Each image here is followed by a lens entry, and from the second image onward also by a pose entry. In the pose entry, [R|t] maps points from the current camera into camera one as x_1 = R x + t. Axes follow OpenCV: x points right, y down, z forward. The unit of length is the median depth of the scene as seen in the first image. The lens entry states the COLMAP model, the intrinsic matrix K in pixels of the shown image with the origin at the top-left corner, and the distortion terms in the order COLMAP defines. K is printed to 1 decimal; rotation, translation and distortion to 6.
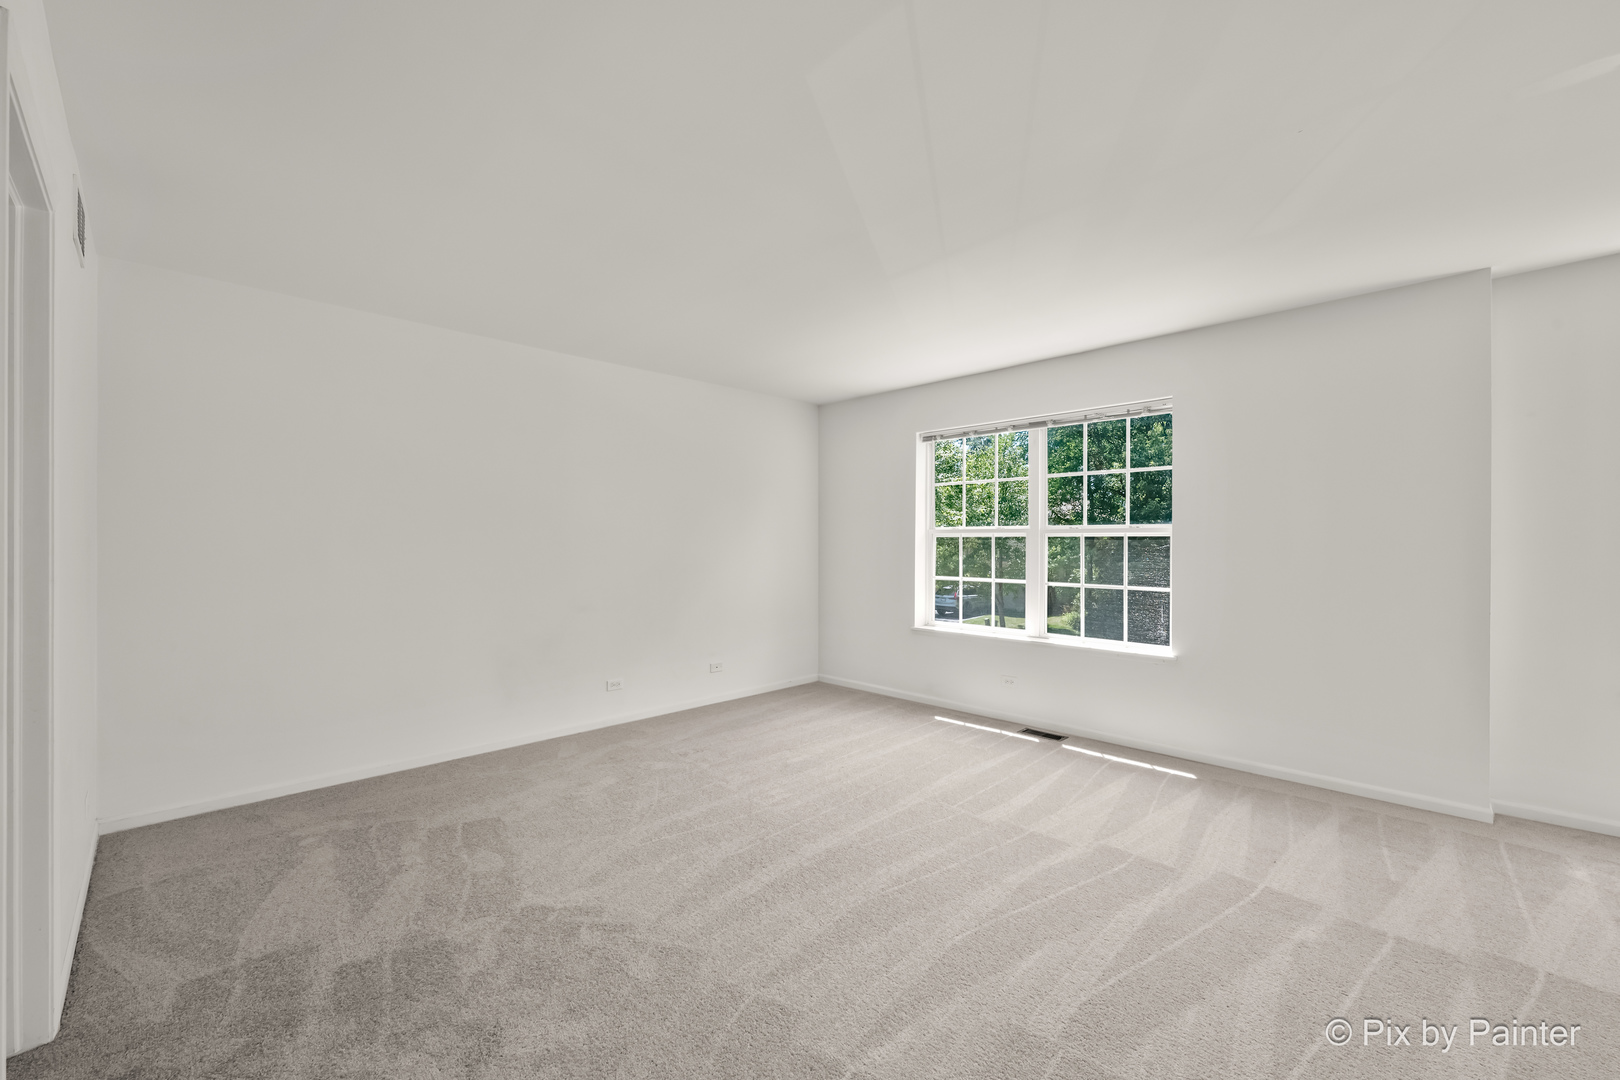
lens RADIAL K [[651.6, 0, 838.8], [0, 651.6, 543.9], [0, 0, 1]] dist [-0.003053, -0.000007]
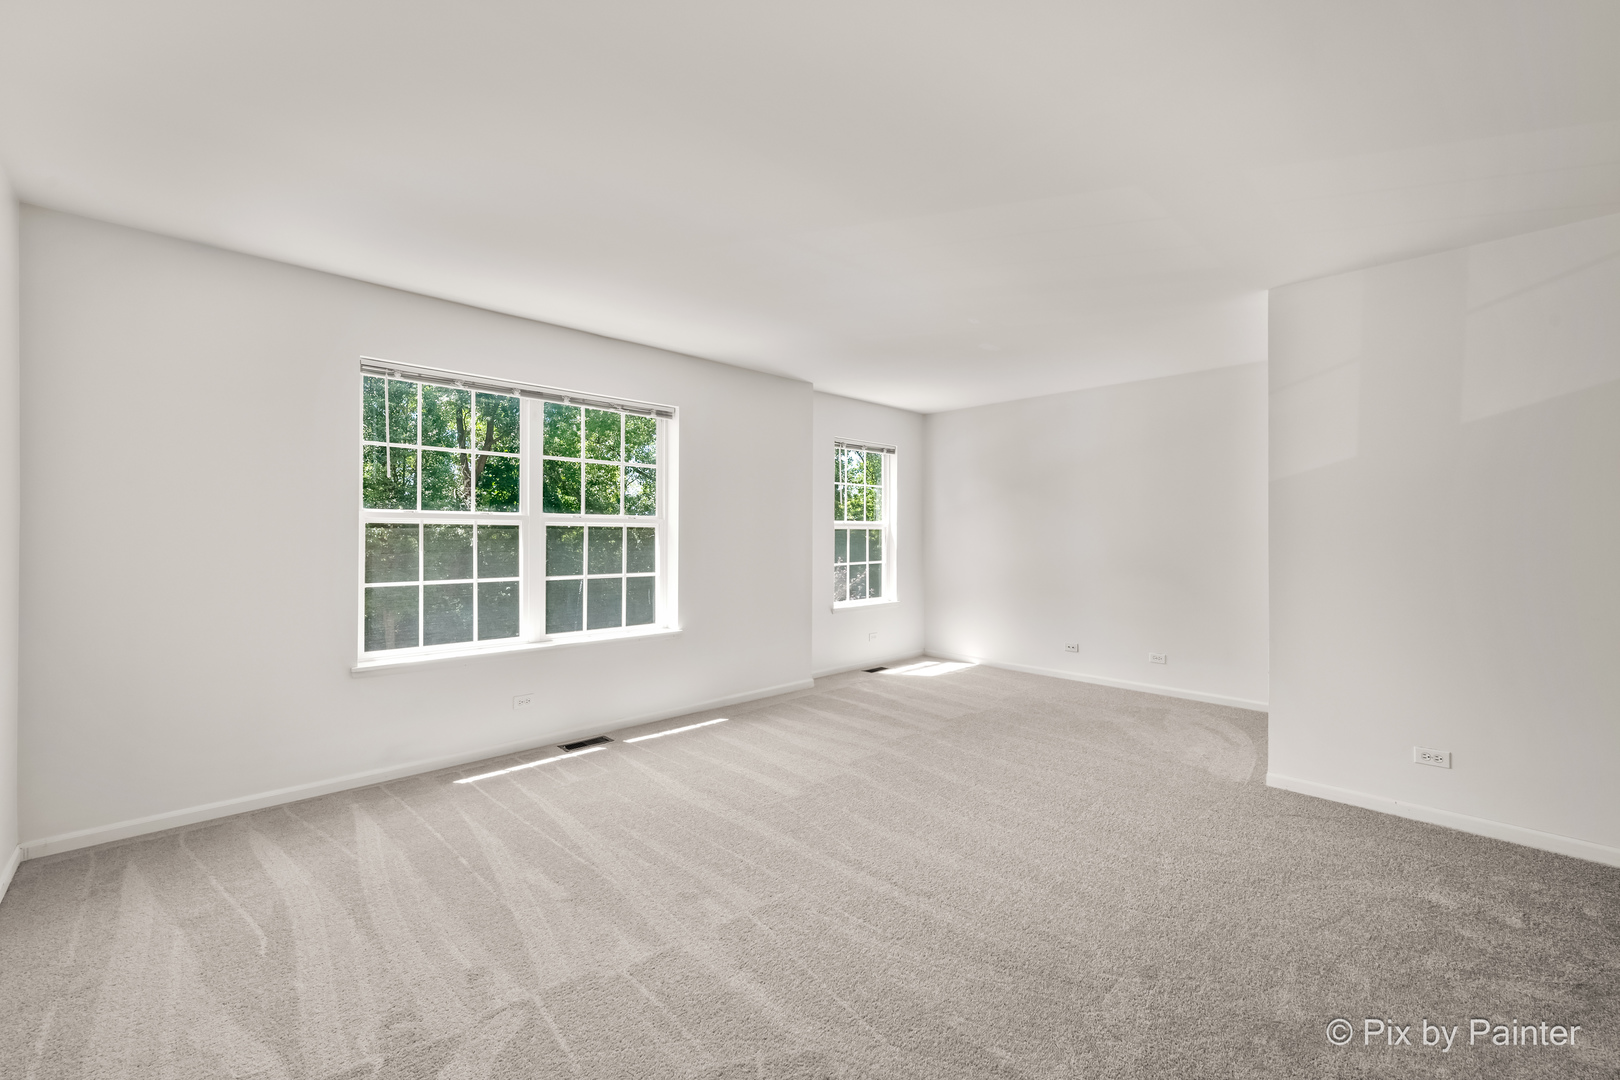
lens RADIAL K [[651.6, 0, 797.3], [0, 651.6, 530.0], [0, 0, 1]] dist [-0.003053, -0.000007]
pose [[0.055597, -0.001047, 0.998453, -0.566374], [-0.000474, 0.999999, 0.001075, -0.006466], [-0.998453, -0.000533, 0.055596, 0.639655]]
